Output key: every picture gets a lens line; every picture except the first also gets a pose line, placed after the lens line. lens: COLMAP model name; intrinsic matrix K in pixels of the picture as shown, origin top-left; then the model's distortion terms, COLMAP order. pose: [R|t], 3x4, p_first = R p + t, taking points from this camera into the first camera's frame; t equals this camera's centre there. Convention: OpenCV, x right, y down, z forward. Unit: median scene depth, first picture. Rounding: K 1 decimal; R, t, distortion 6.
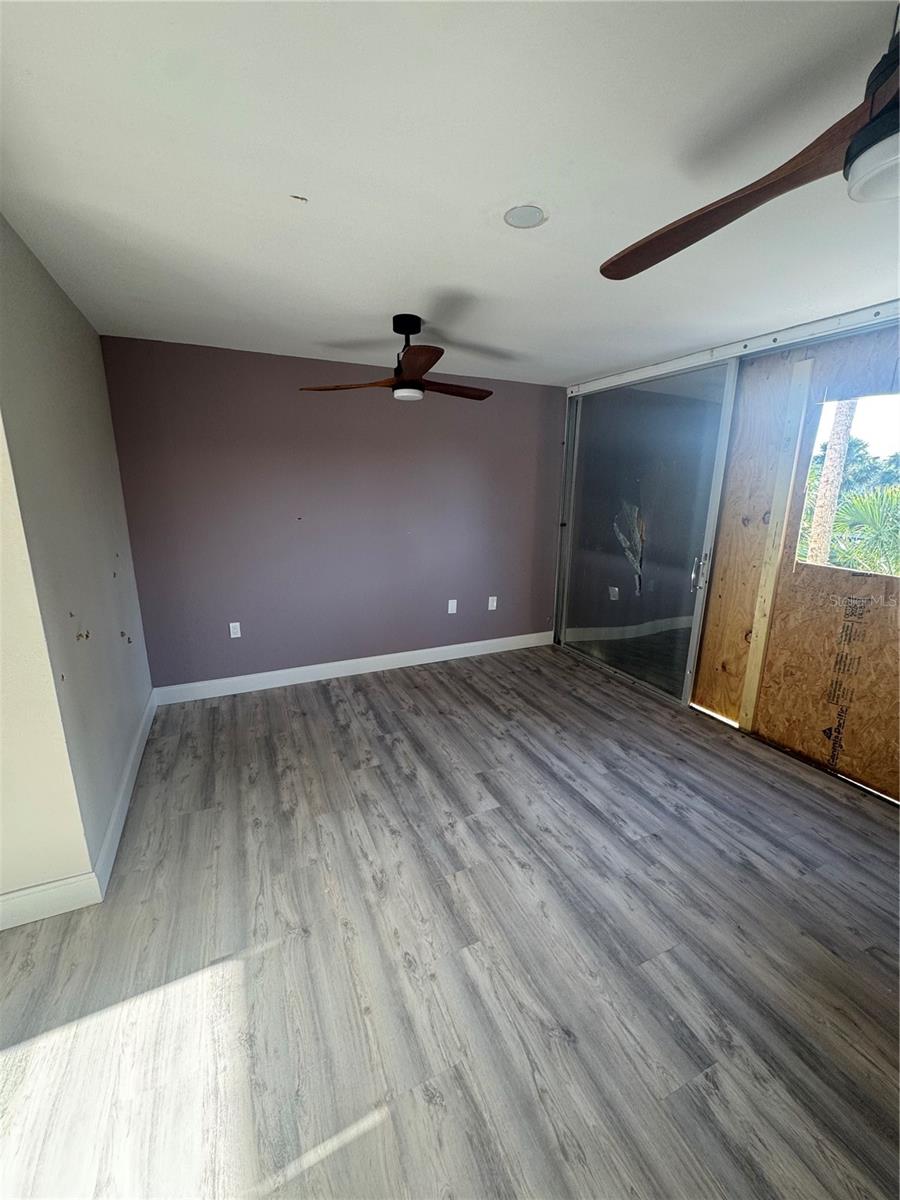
lens RADIAL K [[480.9, 0, 450.0], [0, 480.9, 600.0], [0, 0, 1]] dist [-0.002325, -0.000288]
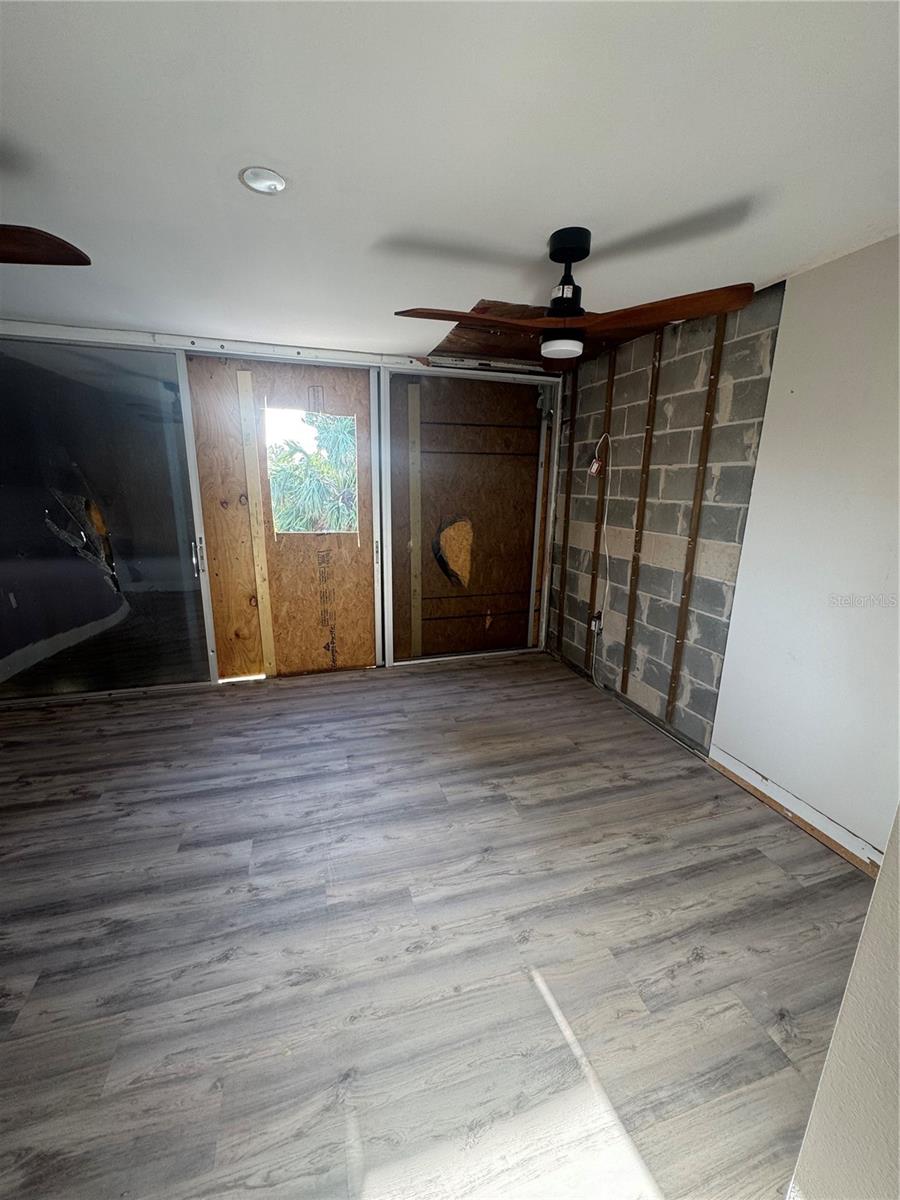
lens RADIAL K [[480.9, 0, 450.0], [0, 480.9, 600.0], [0, 0, 1]] dist [-0.002325, -0.000288]
pose [[0.126436, -0.244631, 0.961337, -0.545481], [0.217501, 0.952369, 0.213743, -0.089505], [-0.967836, 0.182067, 0.173621, 0.392034]]
